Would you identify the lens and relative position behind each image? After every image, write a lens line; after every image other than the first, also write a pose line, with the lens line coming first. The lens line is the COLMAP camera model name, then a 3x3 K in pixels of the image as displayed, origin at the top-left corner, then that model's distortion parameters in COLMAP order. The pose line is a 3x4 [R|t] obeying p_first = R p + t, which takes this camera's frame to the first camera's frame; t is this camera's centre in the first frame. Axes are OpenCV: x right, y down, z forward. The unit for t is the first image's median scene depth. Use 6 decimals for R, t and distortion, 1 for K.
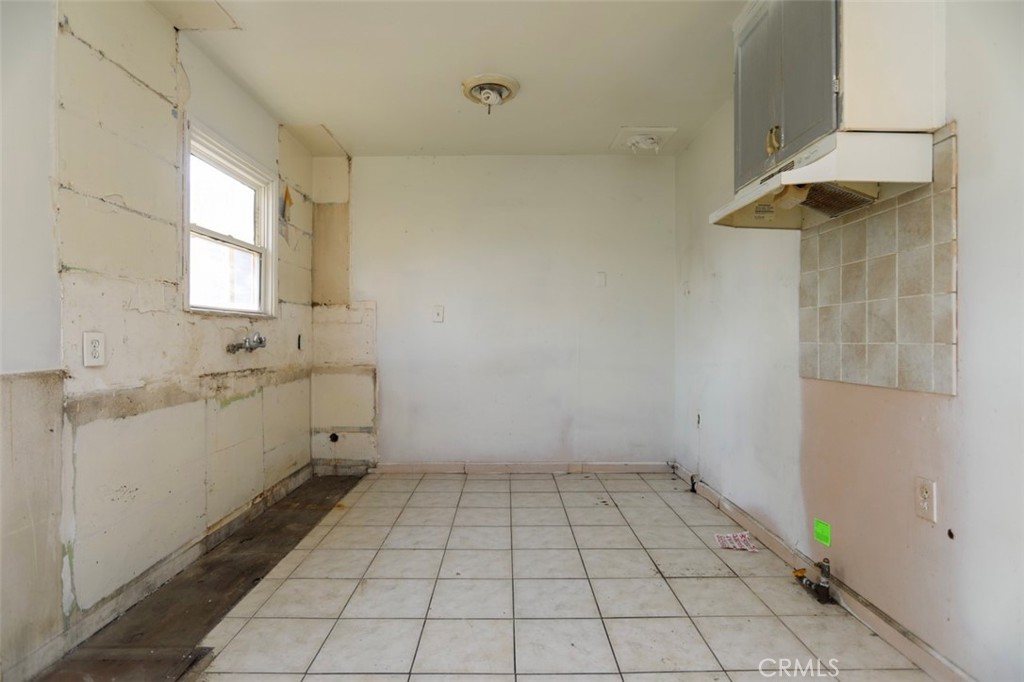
lens RADIAL K [[538.8, 0, 512.0], [0, 538.8, 341.0], [0, 0, 1]] dist [-0.002688, -0.000429]
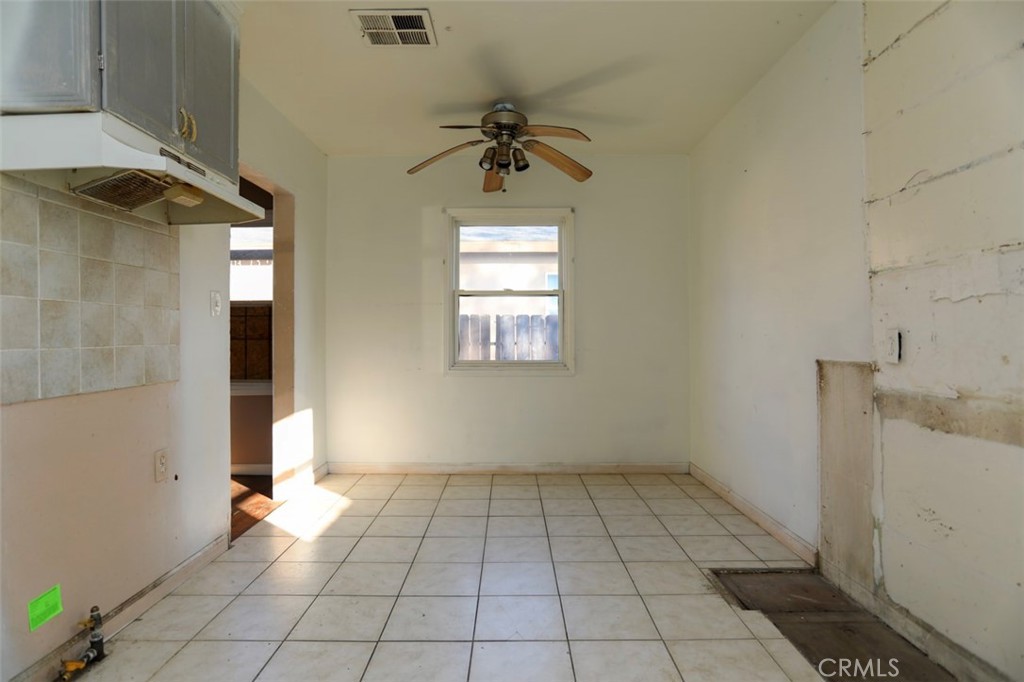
lens RADIAL K [[538.8, 0, 512.0], [0, 538.8, 341.0], [0, 0, 1]] dist [-0.002688, -0.000429]
pose [[-0.999943, 0.007958, 0.007108, -0.077316], [0.008054, 0.999875, 0.013585, -0.014035], [-0.006999, 0.013641, -0.999882, 2.018541]]
